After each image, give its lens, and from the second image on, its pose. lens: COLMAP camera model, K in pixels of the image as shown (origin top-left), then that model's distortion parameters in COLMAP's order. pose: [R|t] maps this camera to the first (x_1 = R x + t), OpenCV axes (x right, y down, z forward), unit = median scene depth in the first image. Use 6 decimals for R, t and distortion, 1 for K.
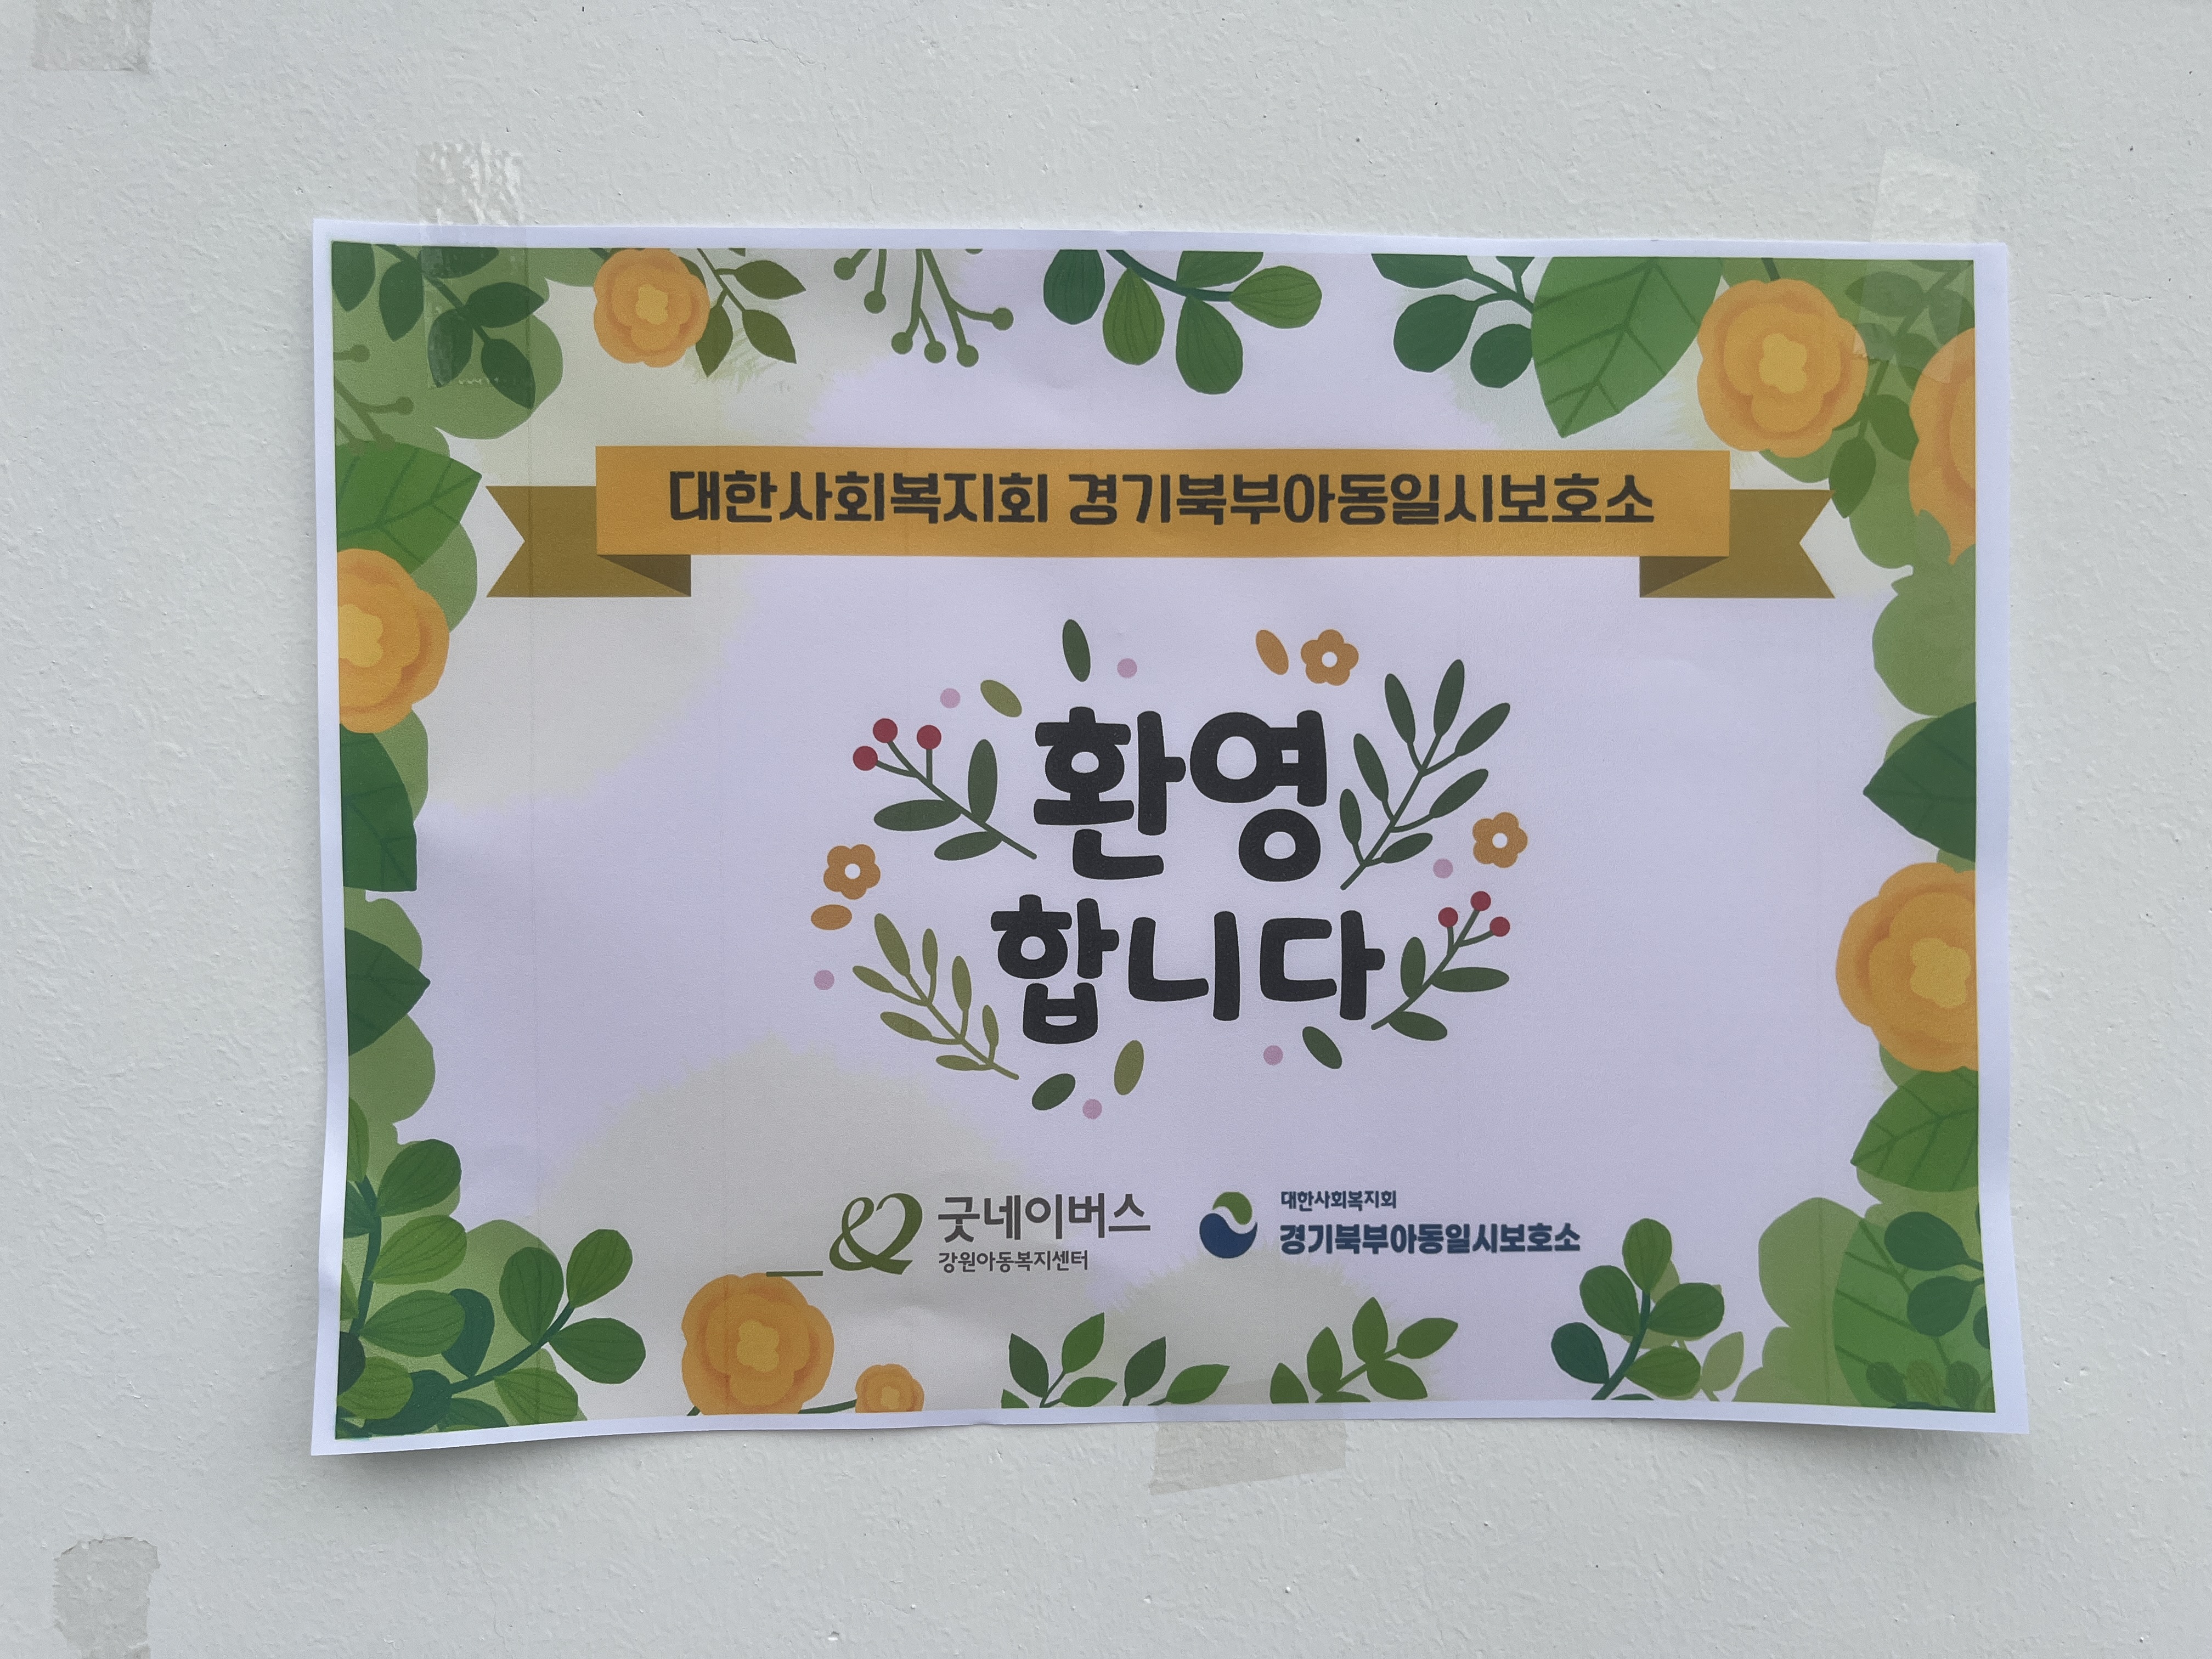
lens RADIAL K [[1719.4, 0, 1106.0], [0, 1719.4, 829.5], [0, 0, 1]] dist [0.060928, -0.299230]
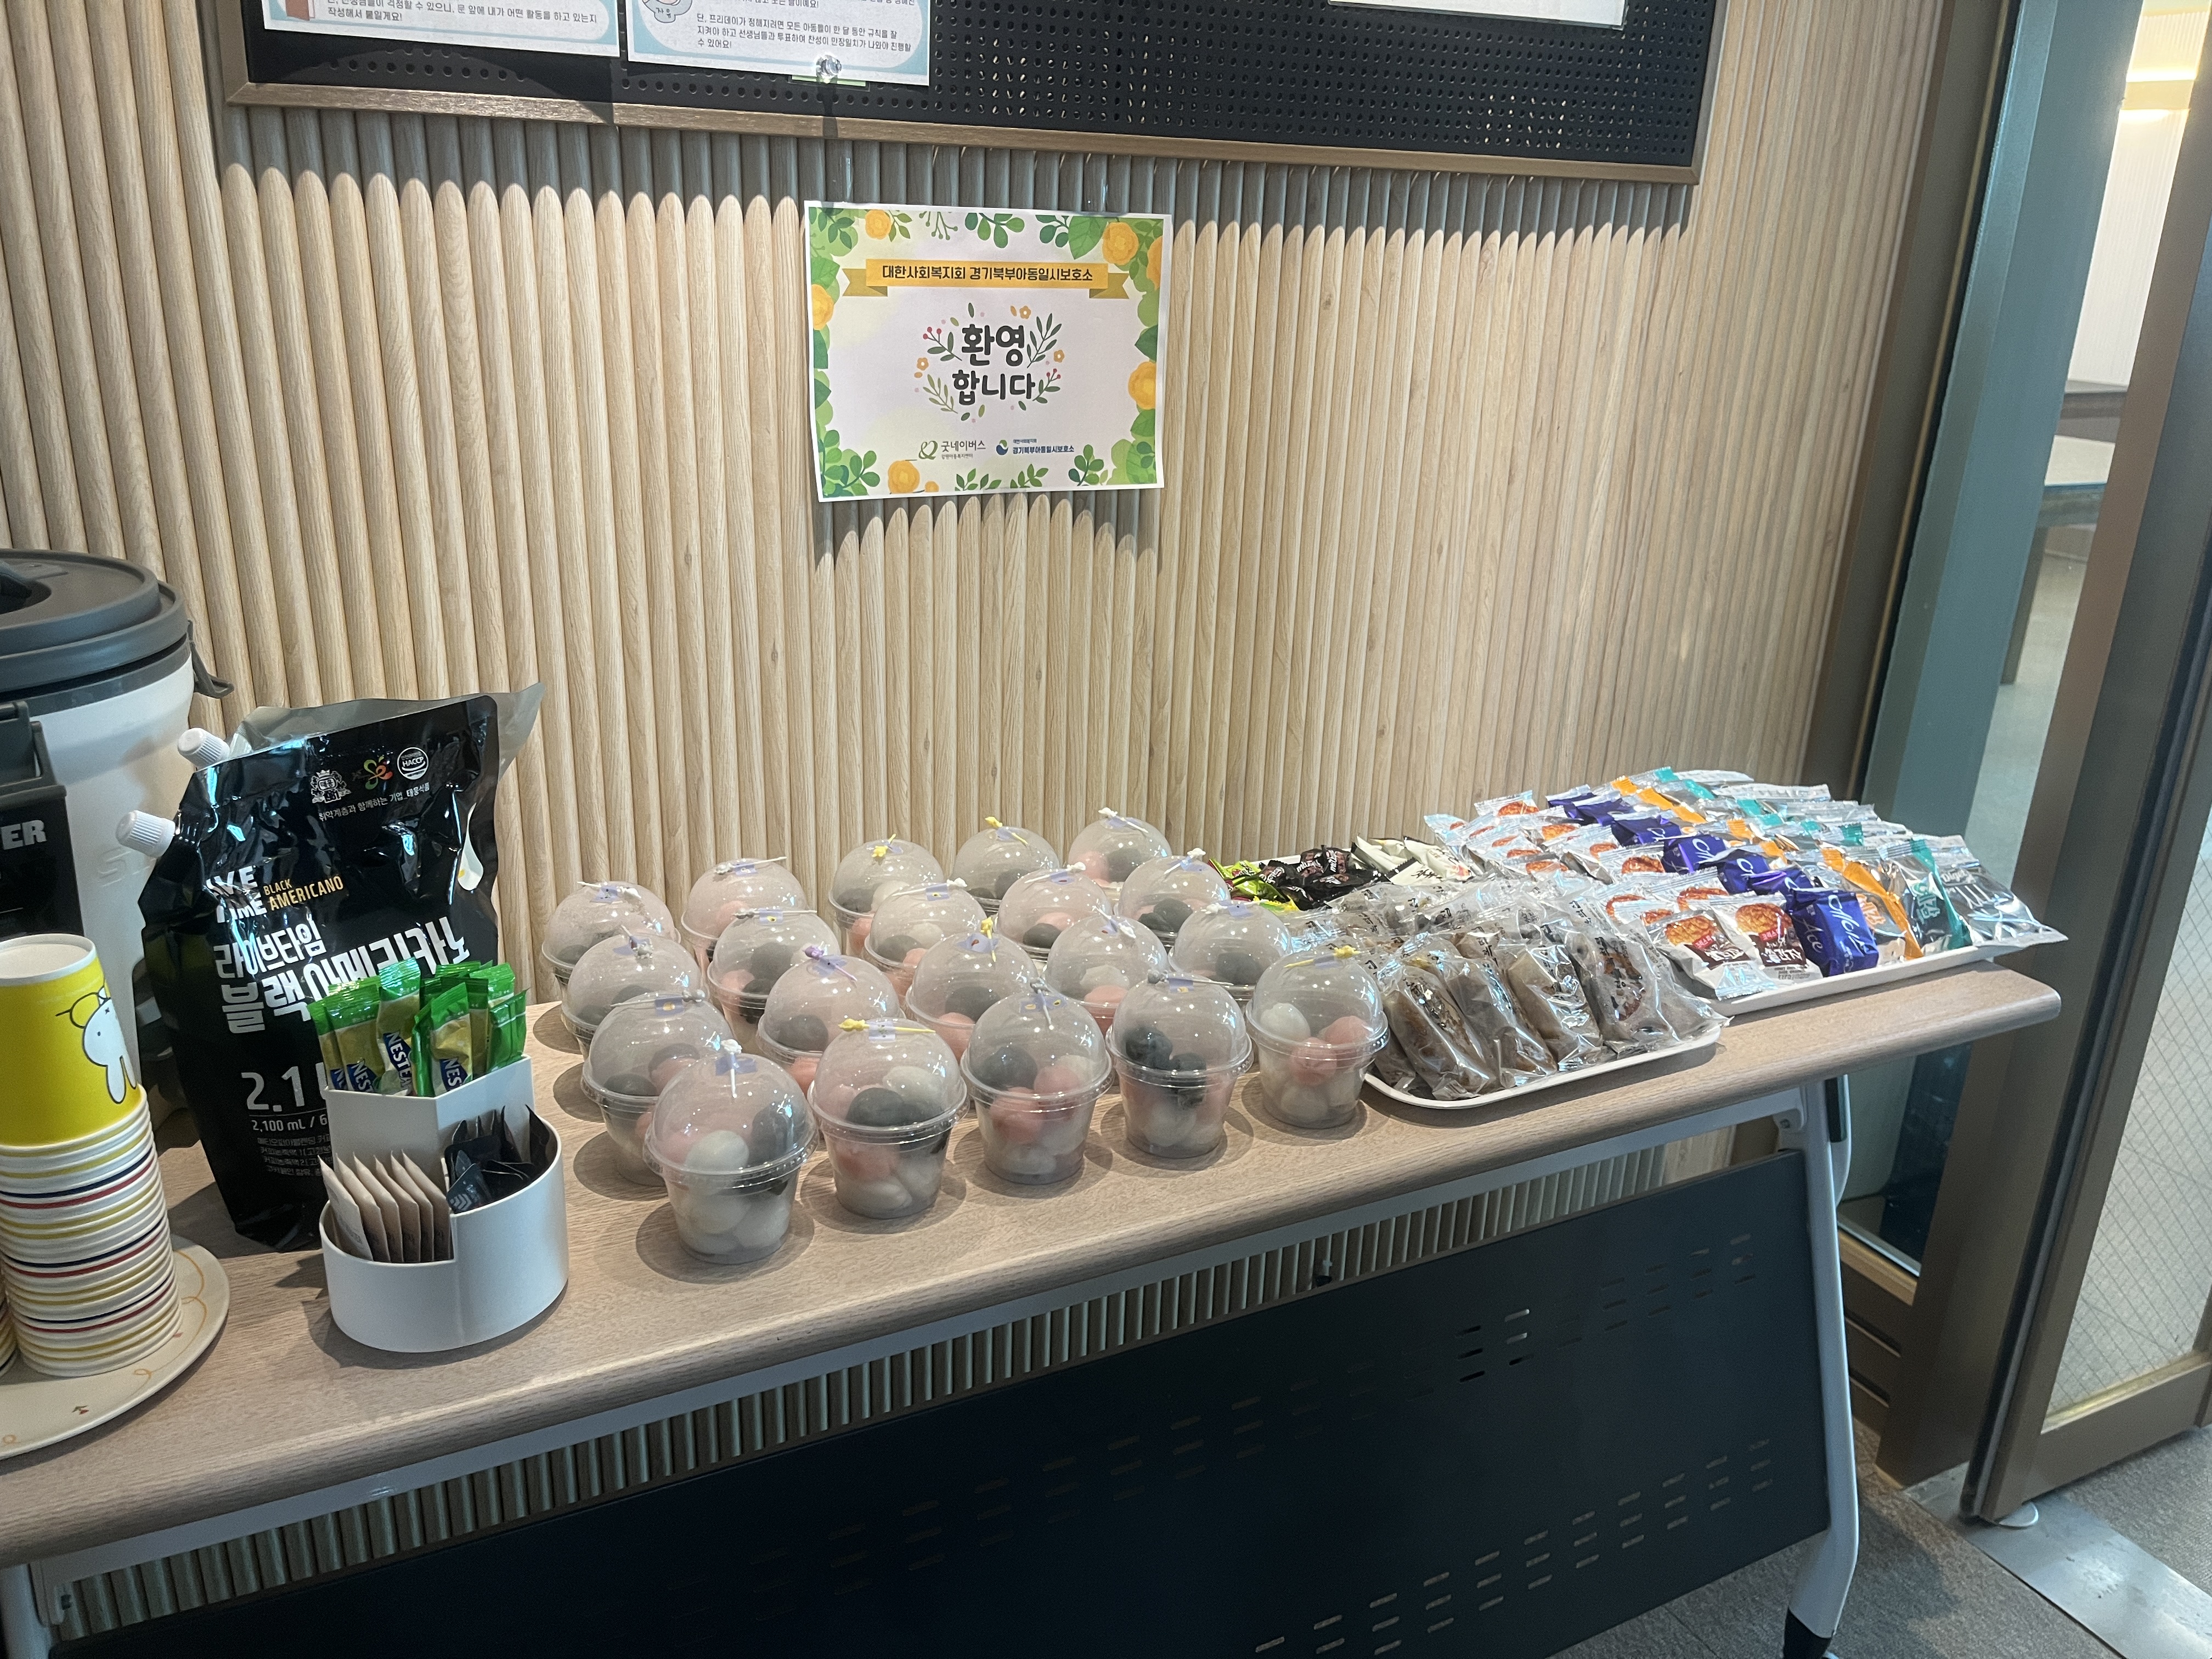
lens RADIAL K [[1719.4, 0, 1106.0], [0, 1719.4, 829.5], [0, 0, 1]] dist [0.060928, -0.299230]
pose [[0.899105, -0.115594, 0.422195, -1.666784], [-0.022003, 0.951349, 0.307330, -0.200373], [-0.437180, -0.285611, 0.852819, -3.154242]]
